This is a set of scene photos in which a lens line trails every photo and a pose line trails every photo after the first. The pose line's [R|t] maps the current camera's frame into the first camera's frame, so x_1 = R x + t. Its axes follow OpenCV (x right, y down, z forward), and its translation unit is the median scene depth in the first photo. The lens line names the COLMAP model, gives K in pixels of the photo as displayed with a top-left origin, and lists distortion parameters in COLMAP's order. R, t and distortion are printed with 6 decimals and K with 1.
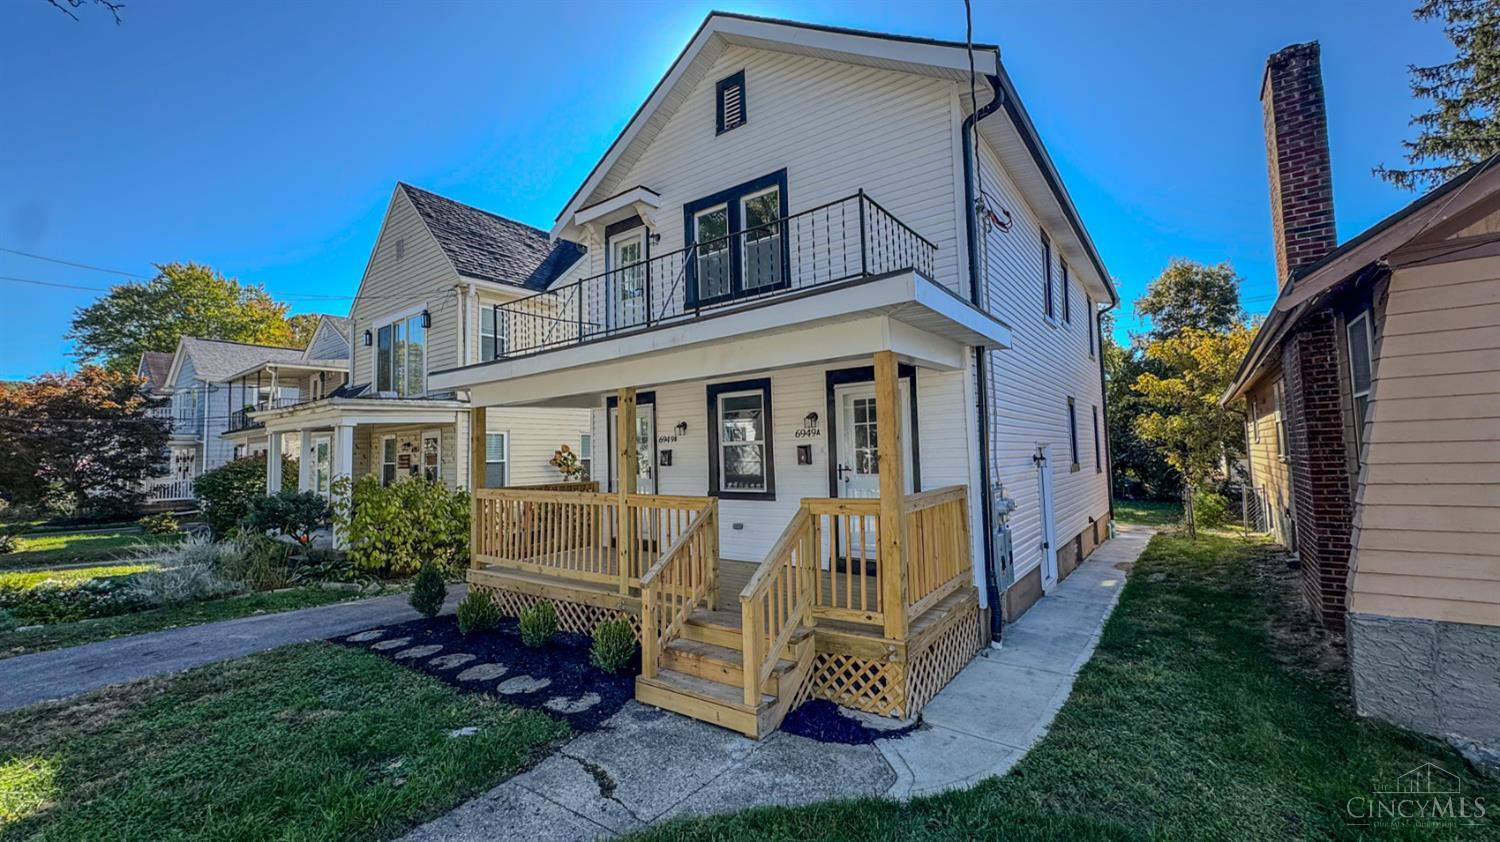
lens RADIAL K [[595.1, 0, 747.9], [0, 595.1, 423.2], [0, 0, 1]] dist [-0.008515, 0.000240]
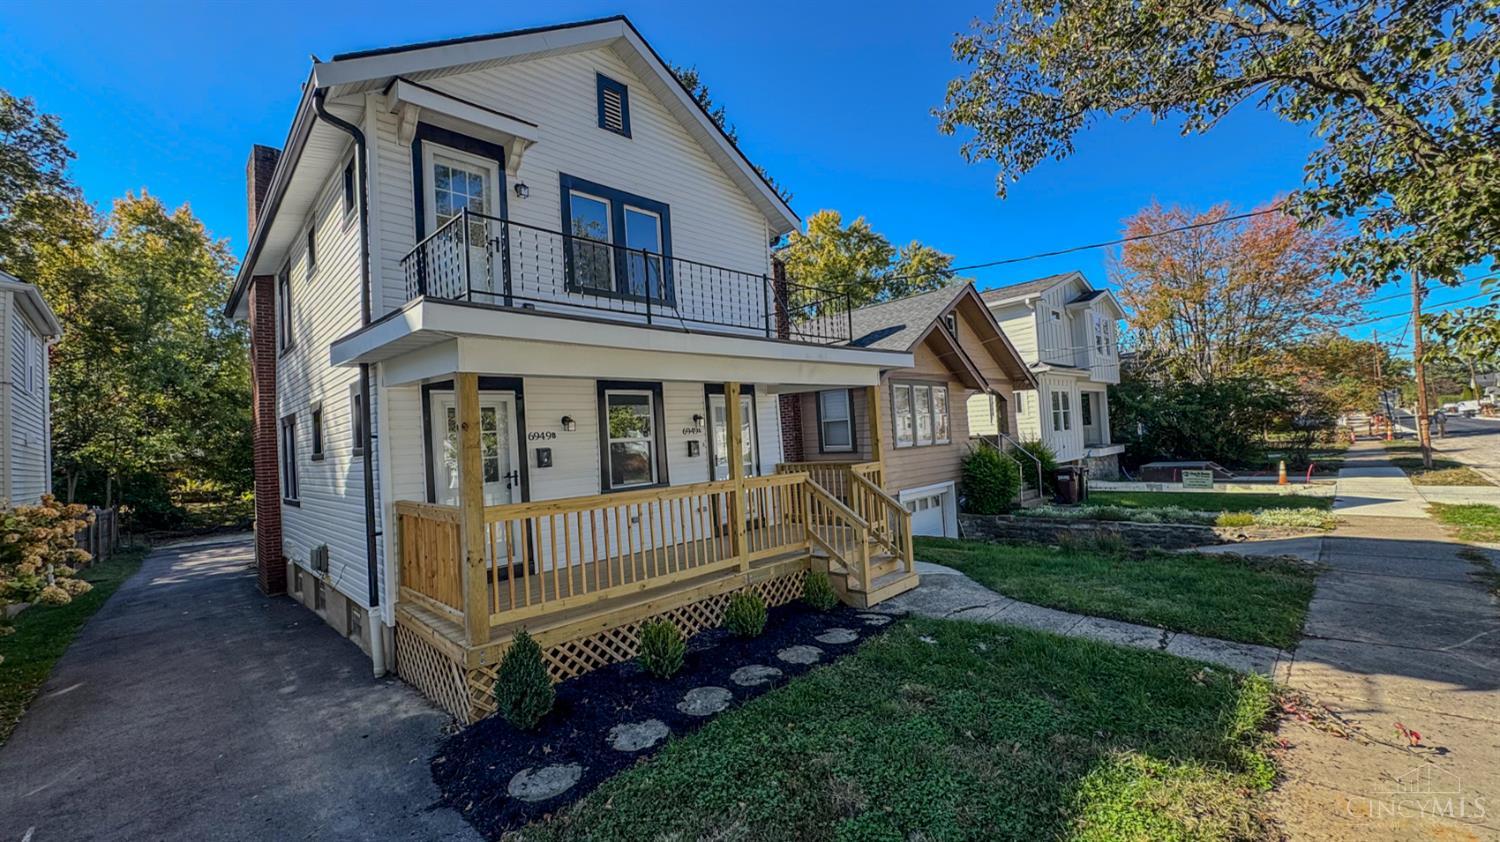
lens RADIAL K [[595.1, 0, 750.3], [0, 595.1, 422.4], [0, 0, 1]] dist [-0.008515, 0.000240]
pose [[0.154671, 0.044519, 0.986963, -1.105147], [-0.001711, 0.998995, -0.044793, 0.054453], [-0.987965, 0.005239, 0.154591, 0.696239]]
